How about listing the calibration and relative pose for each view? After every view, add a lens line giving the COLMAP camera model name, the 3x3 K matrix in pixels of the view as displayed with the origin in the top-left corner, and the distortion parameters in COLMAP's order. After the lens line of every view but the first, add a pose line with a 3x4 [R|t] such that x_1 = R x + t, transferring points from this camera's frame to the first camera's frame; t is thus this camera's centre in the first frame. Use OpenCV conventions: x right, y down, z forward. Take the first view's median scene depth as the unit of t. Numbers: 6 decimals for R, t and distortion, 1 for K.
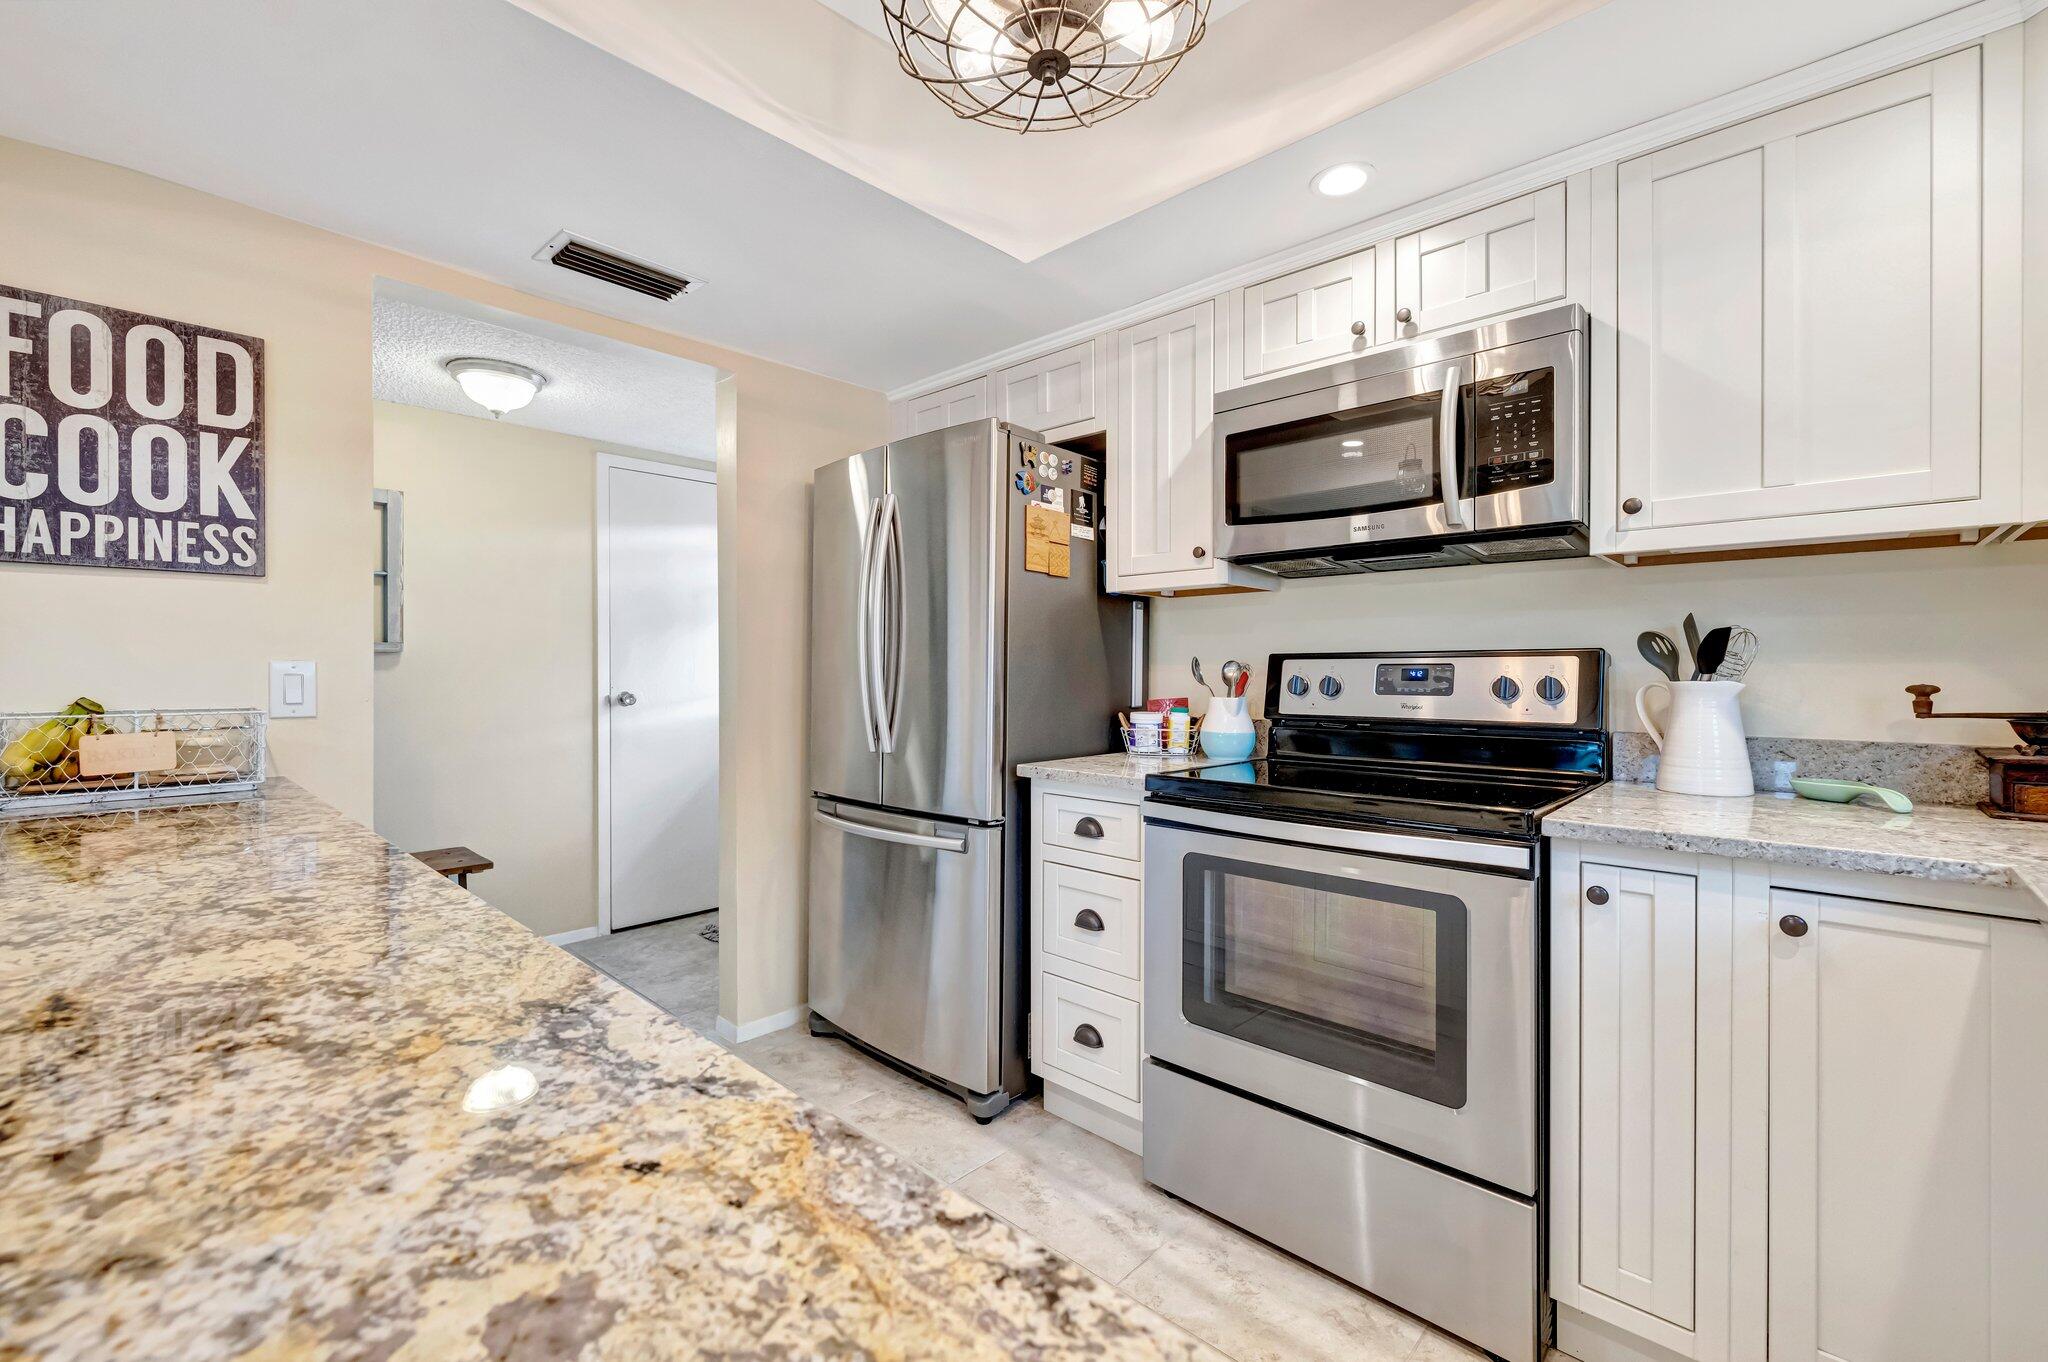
lens RADIAL K [[853.4, 0, 1018.0], [0, 853.4, 680.3], [0, 0, 1]] dist [-0.001888, 0.001435]
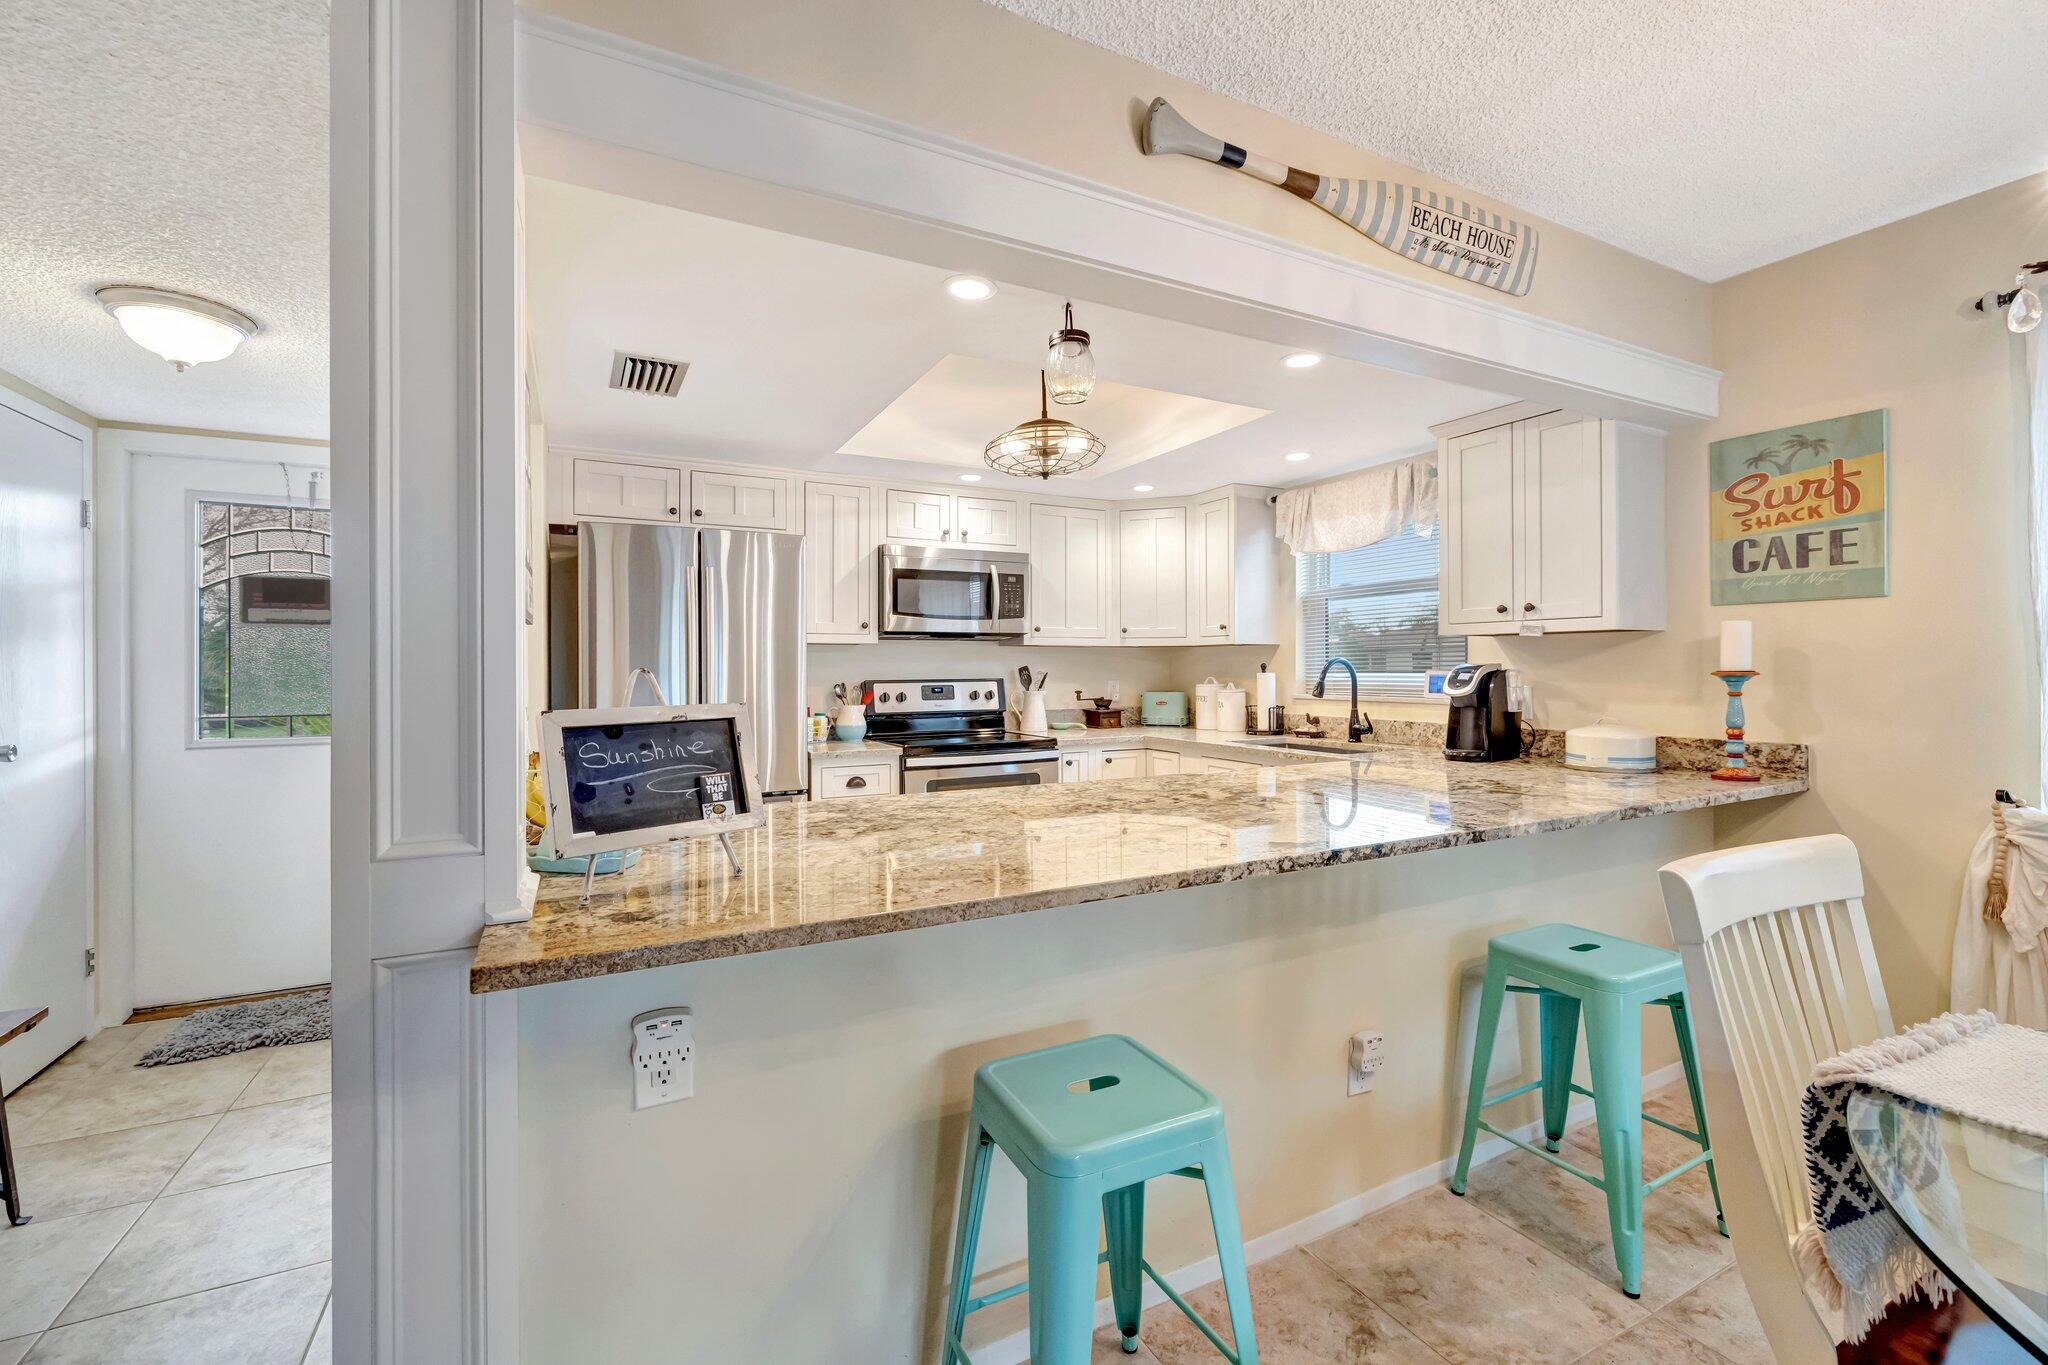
lens RADIAL K [[853.4, 0, 1014.6], [0, 853.4, 660.4], [0, 0, 1]] dist [-0.001888, 0.001435]
pose [[0.337986, 0.007718, 0.941119, -1.586825], [0.014501, 0.999805, -0.013407, -0.053325], [-0.941039, 0.018179, 0.337808, 0.103815]]
